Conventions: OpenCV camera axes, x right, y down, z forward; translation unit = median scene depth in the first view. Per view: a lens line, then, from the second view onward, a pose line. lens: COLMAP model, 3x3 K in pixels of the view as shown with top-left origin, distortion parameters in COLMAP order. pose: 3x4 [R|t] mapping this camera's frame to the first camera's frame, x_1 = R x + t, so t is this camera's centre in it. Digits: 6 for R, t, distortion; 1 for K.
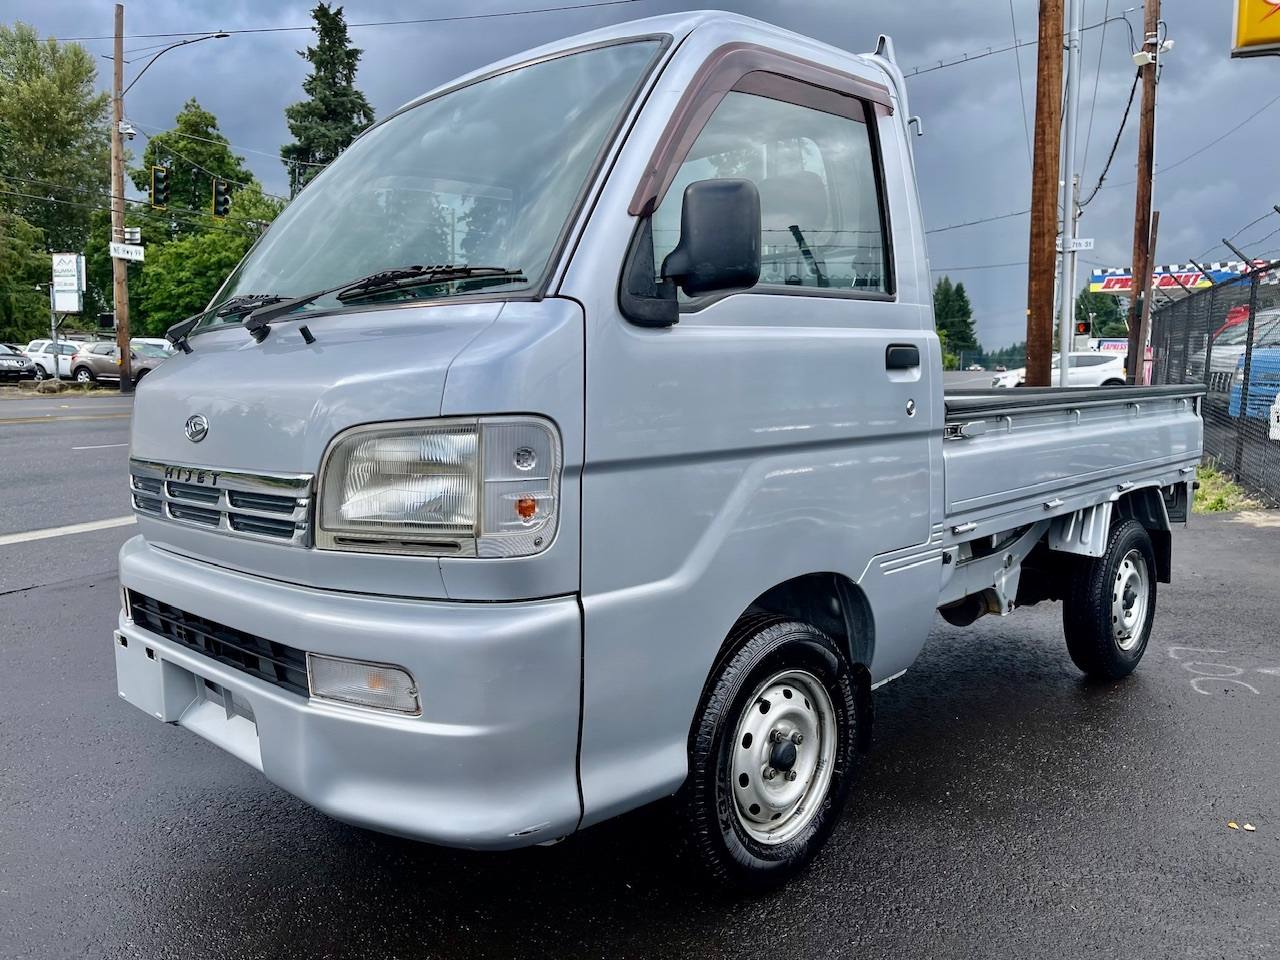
lens RADIAL K [[980.1, 0, 614.3], [0, 980.1, 487.7], [0, 0, 1]] dist [0.037458, -0.042603]
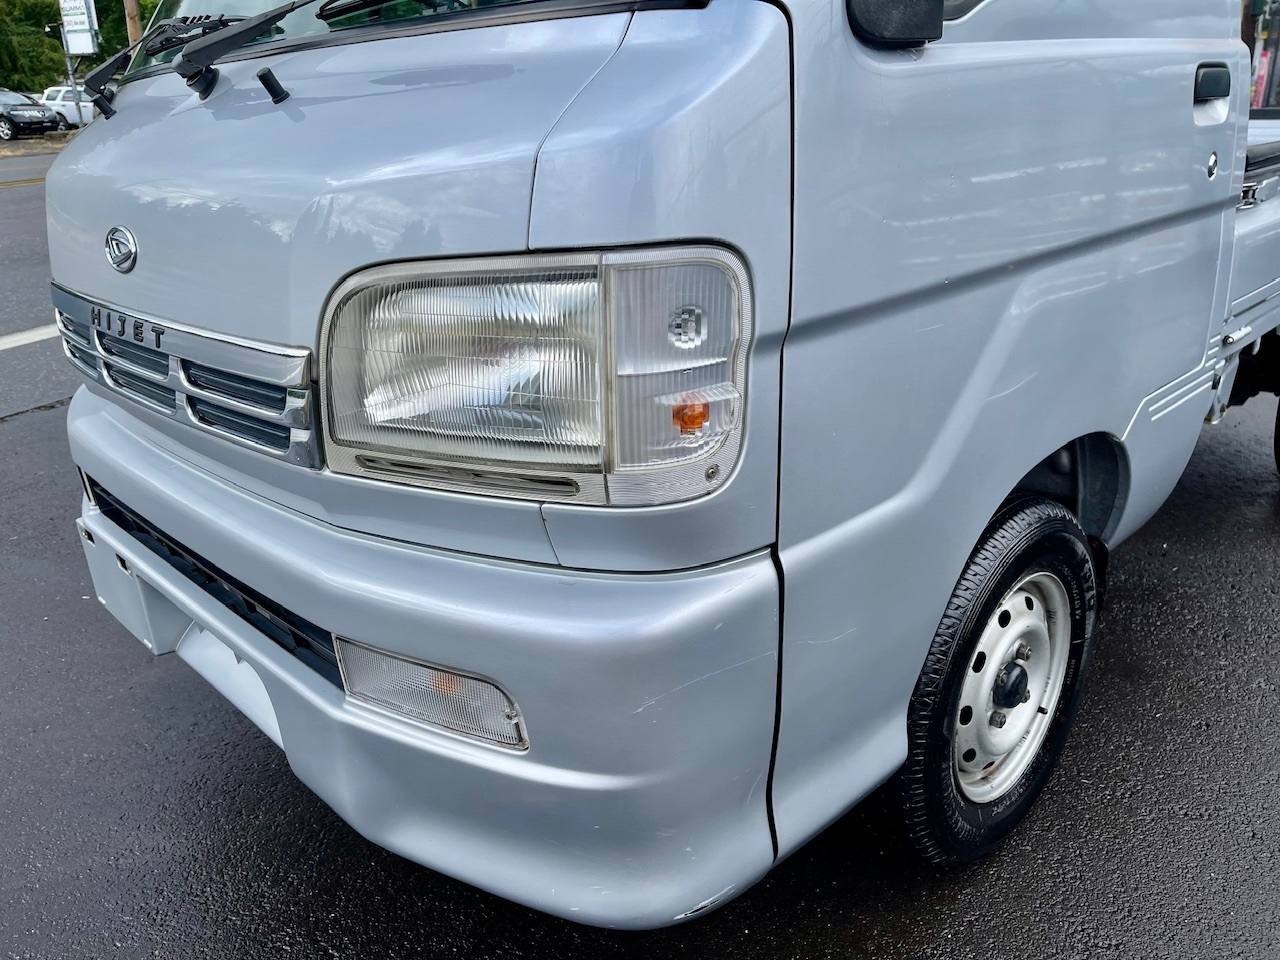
lens RADIAL K [[980.1, 0, 634.1], [0, 980.1, 491.4], [0, 0, 1]] dist [0.037458, -0.042603]
pose [[0.999426, -0.026846, -0.020681, -0.105417], [0.031360, 0.963977, 0.264132, -0.080866], [0.012845, -0.264629, 0.964265, 0.423810]]
